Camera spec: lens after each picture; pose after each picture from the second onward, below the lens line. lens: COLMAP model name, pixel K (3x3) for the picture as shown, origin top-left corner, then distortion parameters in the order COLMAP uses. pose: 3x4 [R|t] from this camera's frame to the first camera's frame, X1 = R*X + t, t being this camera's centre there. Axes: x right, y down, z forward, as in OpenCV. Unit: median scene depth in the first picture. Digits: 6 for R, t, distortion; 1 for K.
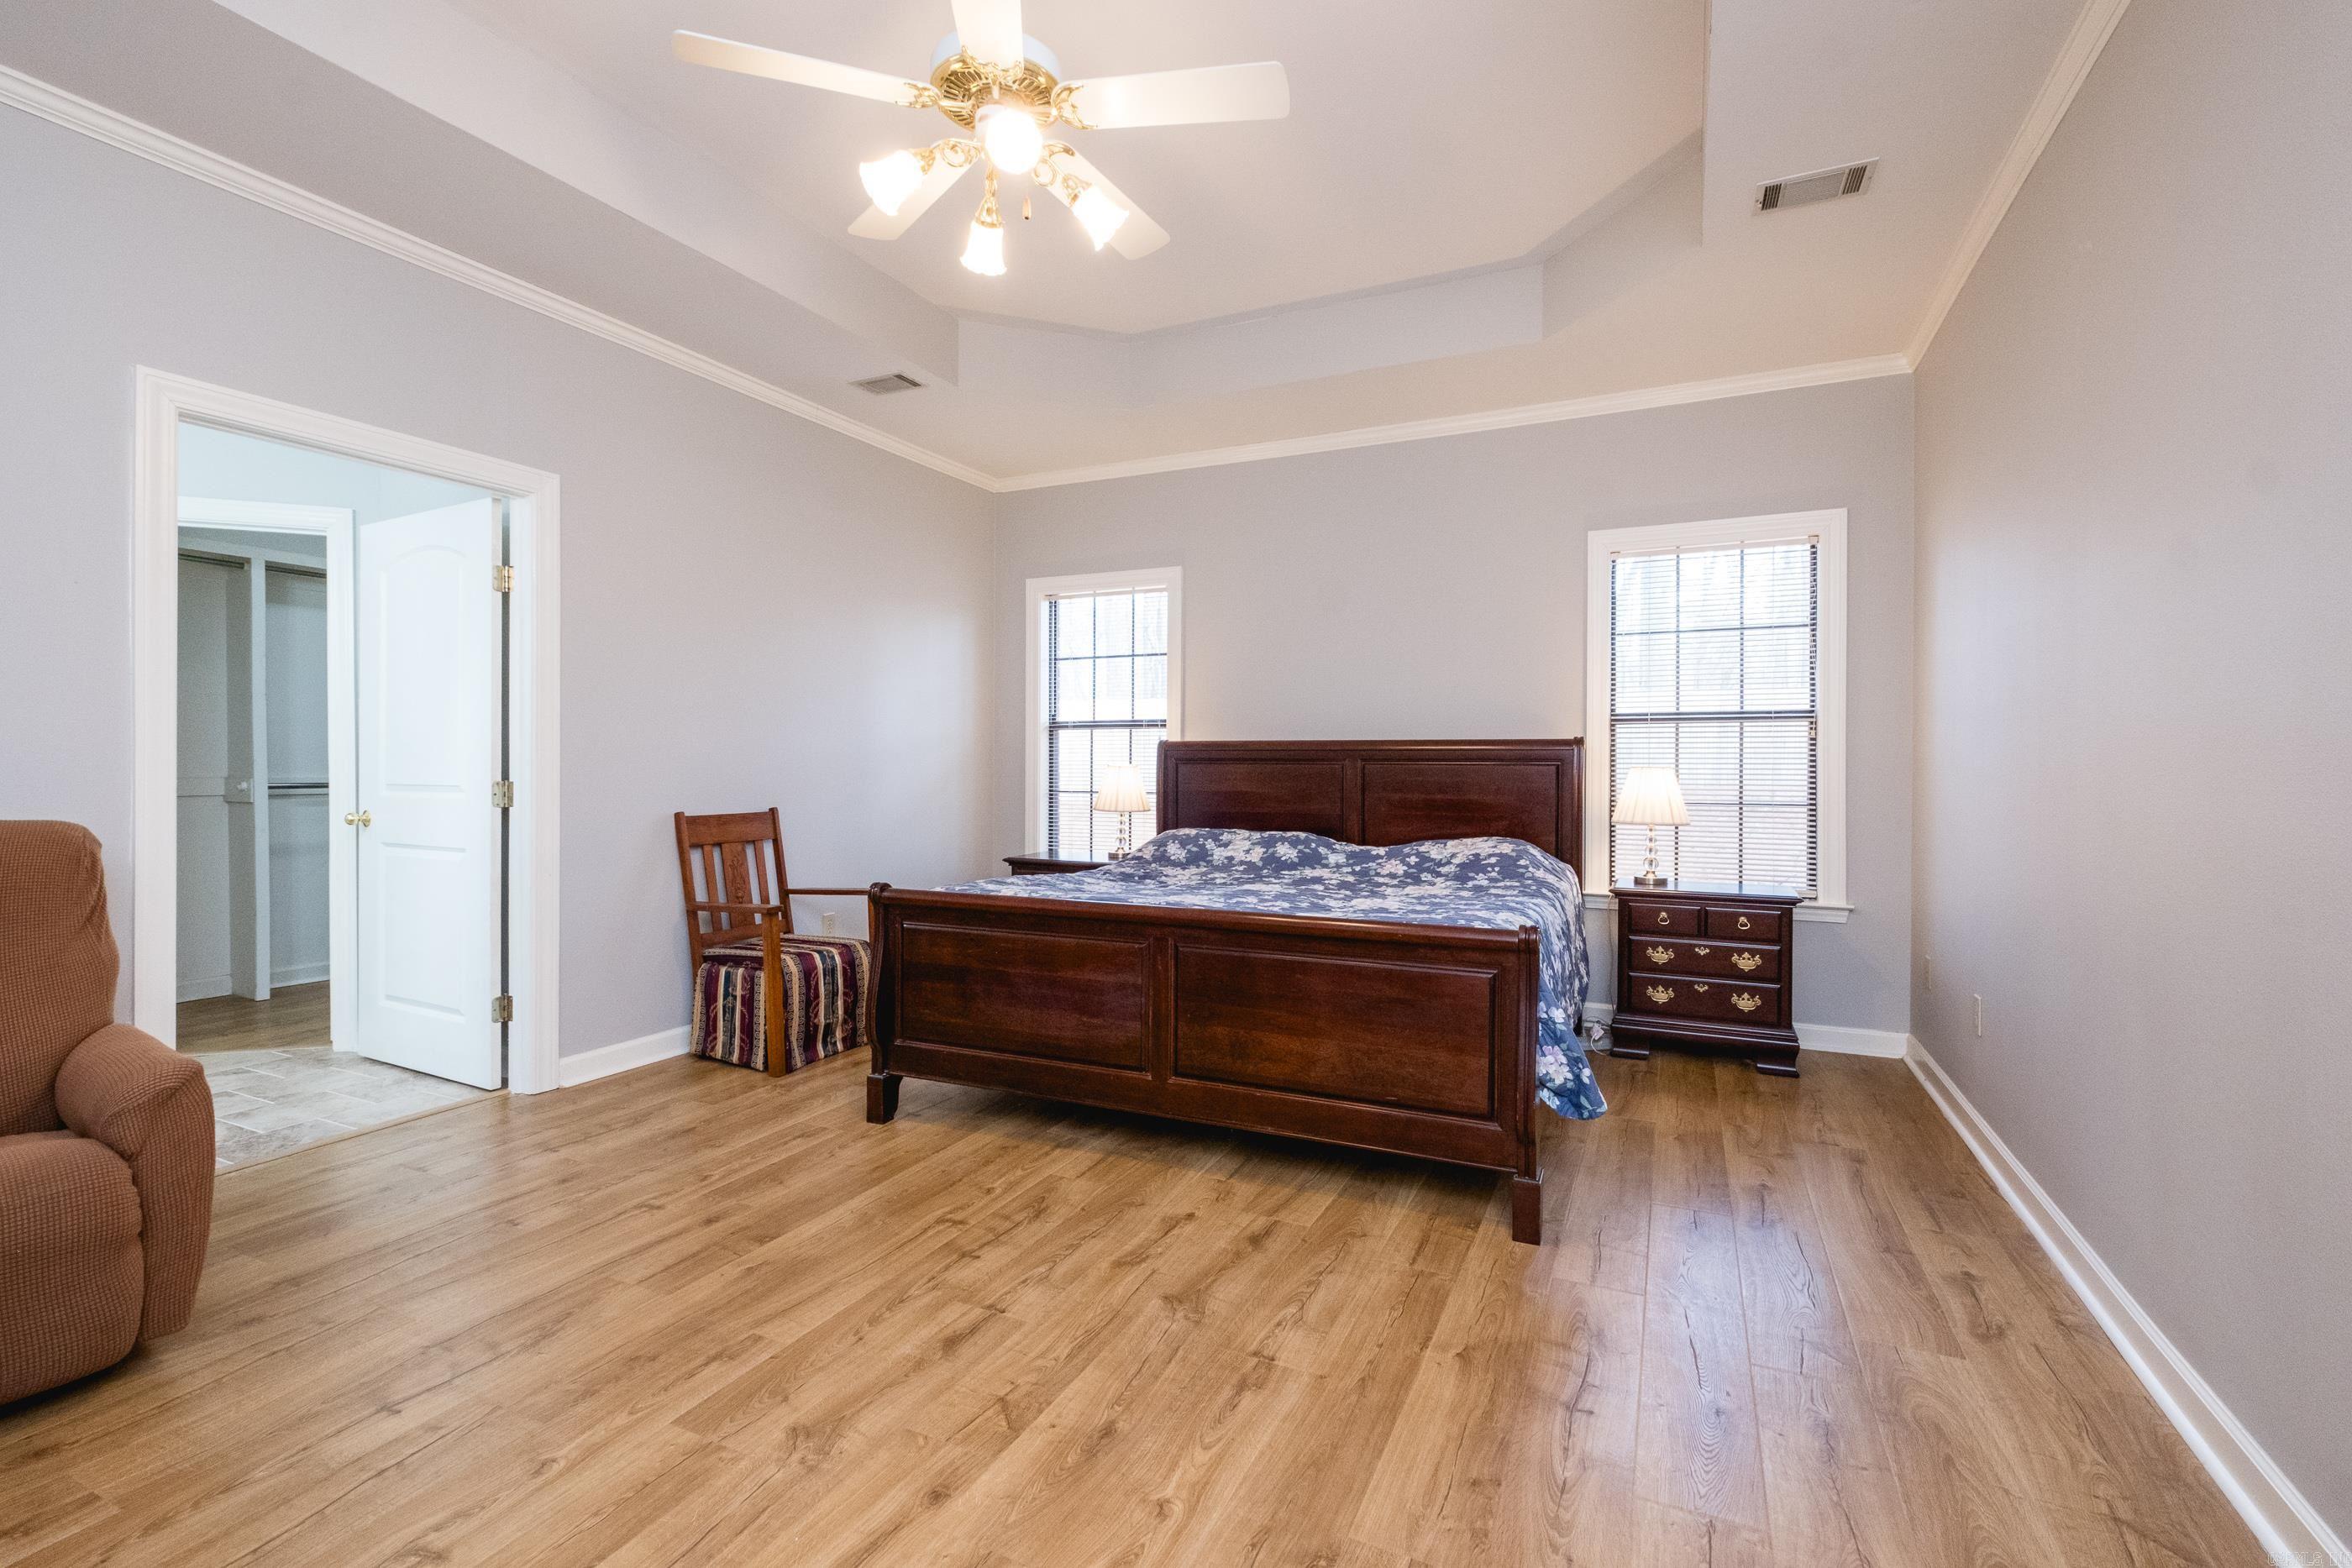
lens RADIAL K [[1021.8, 0, 1193.6], [0, 1021.8, 751.5], [0, 0, 1]] dist [0.004333, -0.002985]
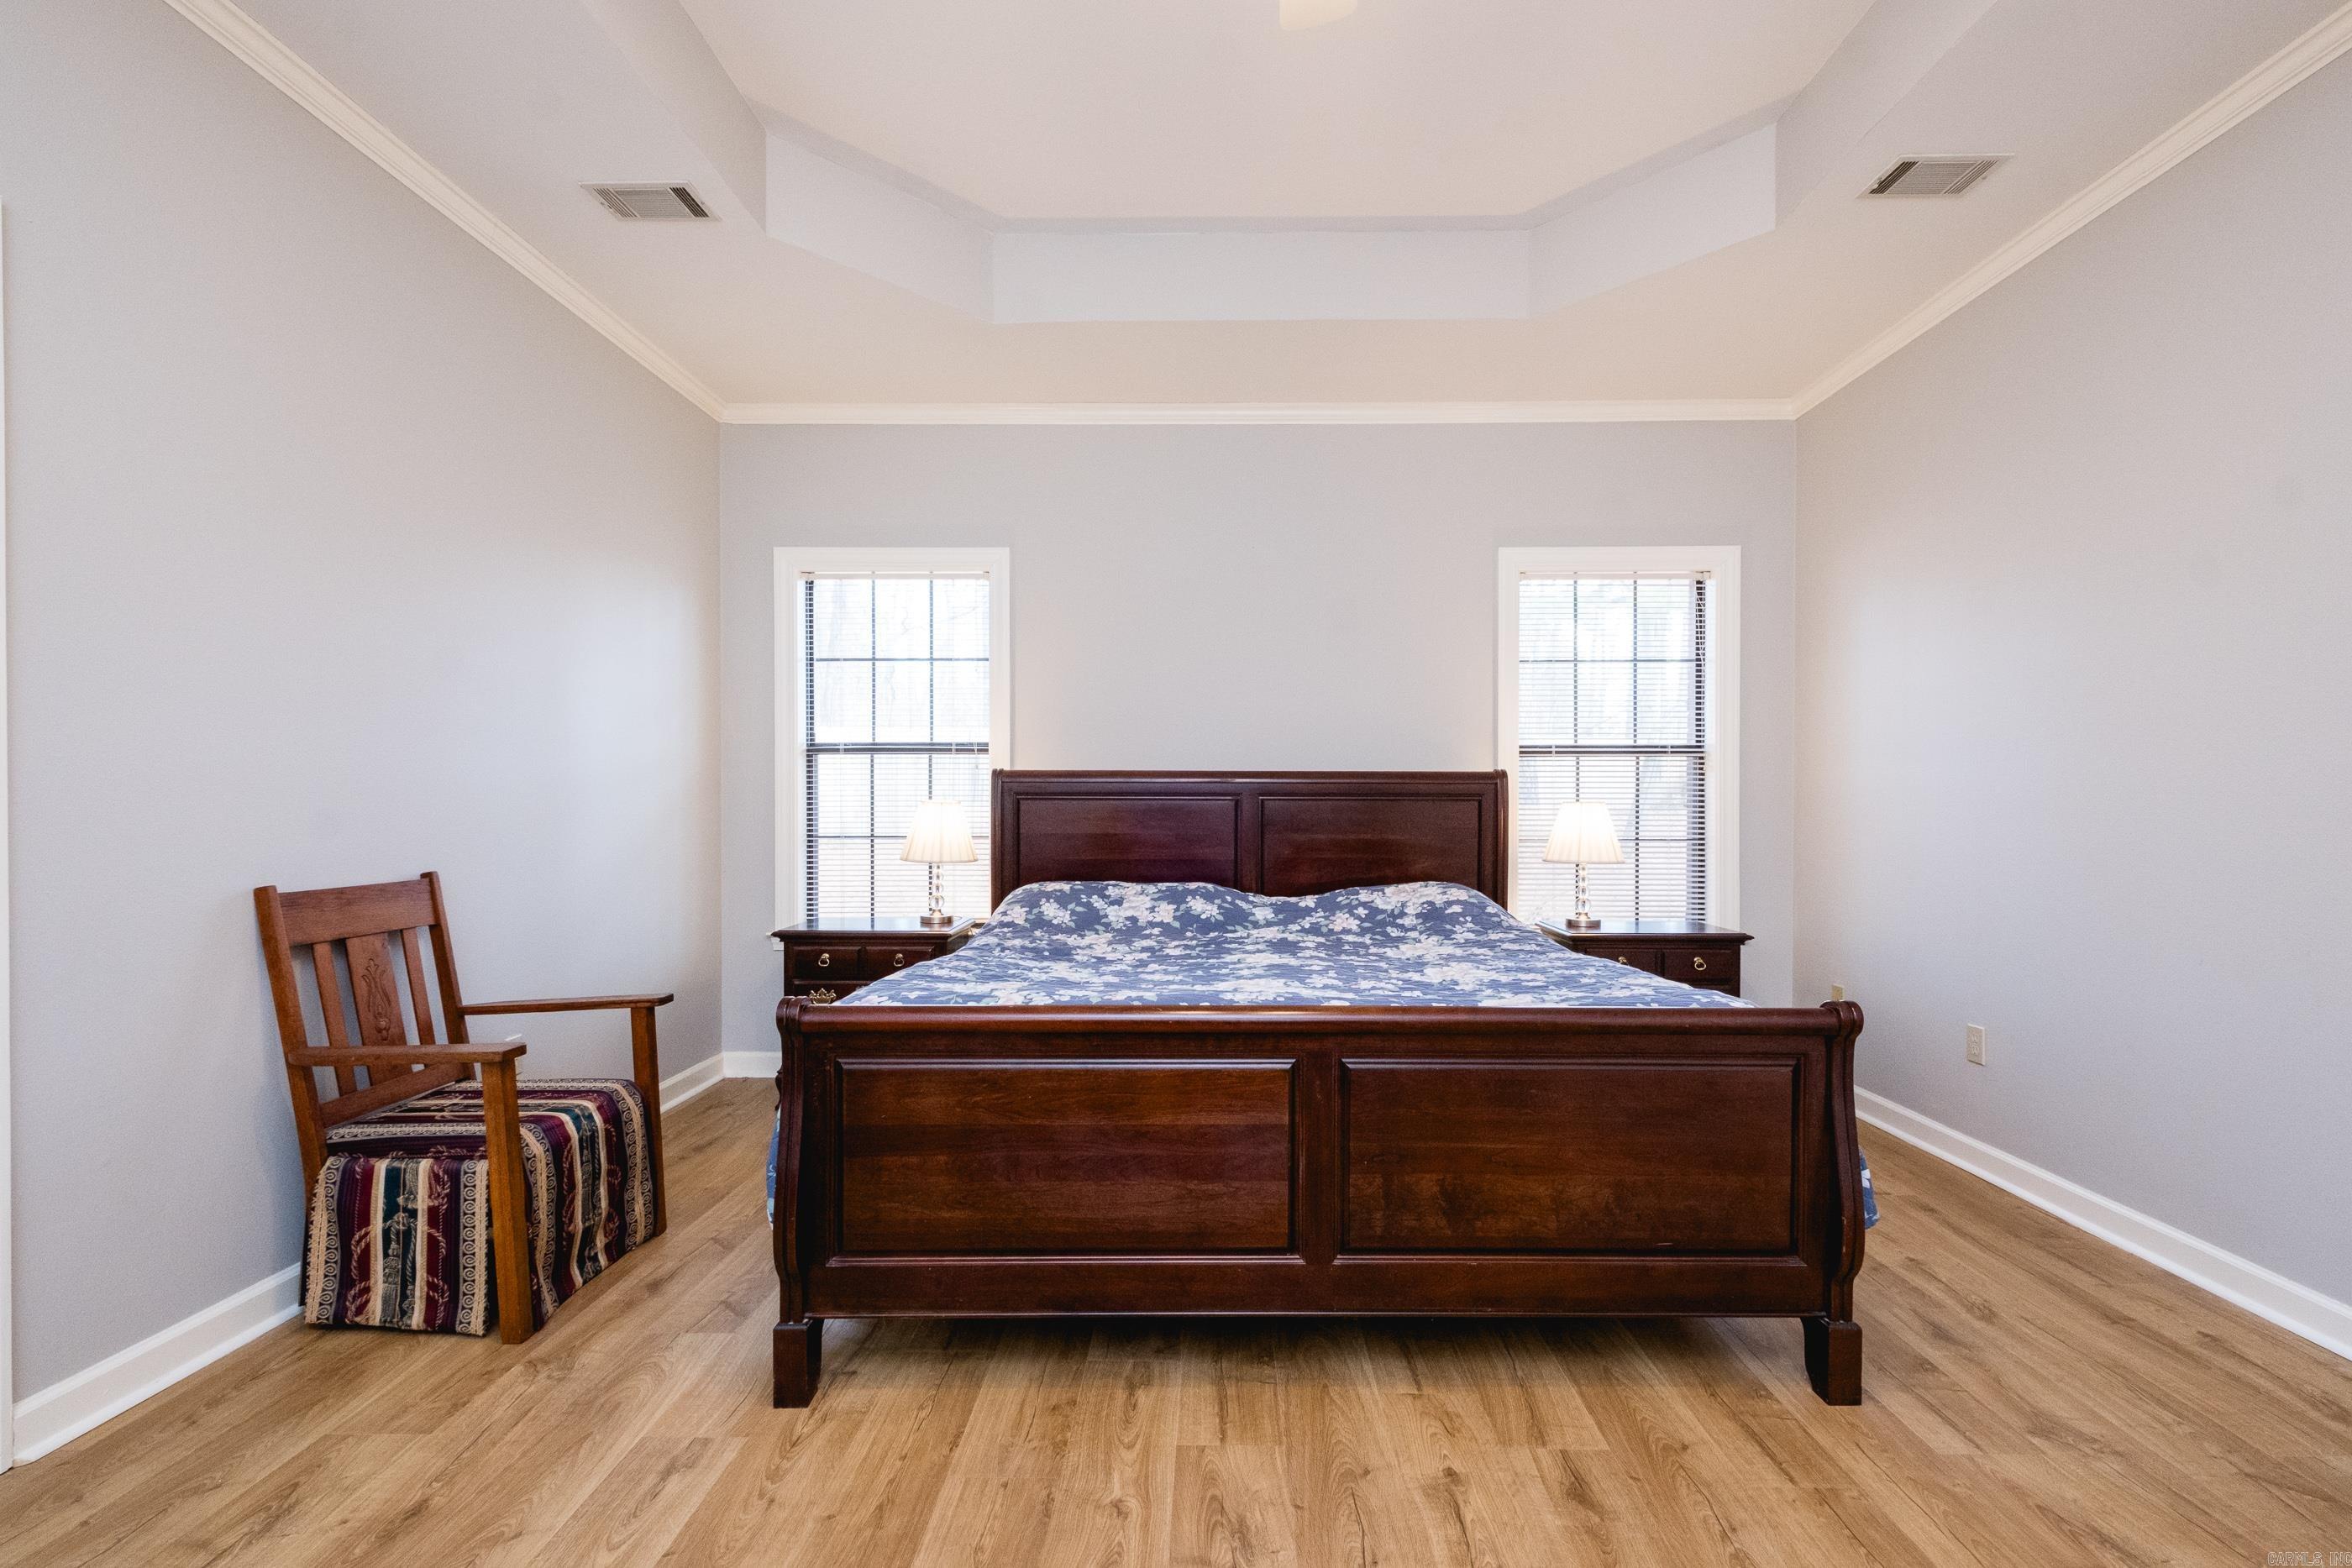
lens RADIAL K [[1021.8, 0, 1181.0], [0, 1021.8, 801.2], [0, 0, 1]] dist [0.004333, -0.002985]
pose [[0.912470, -0.000778, 0.409144, -0.279753], [-0.003591, 0.999944, 0.009911, 0.006601], [-0.409129, -0.010512, 0.912416, 0.301299]]
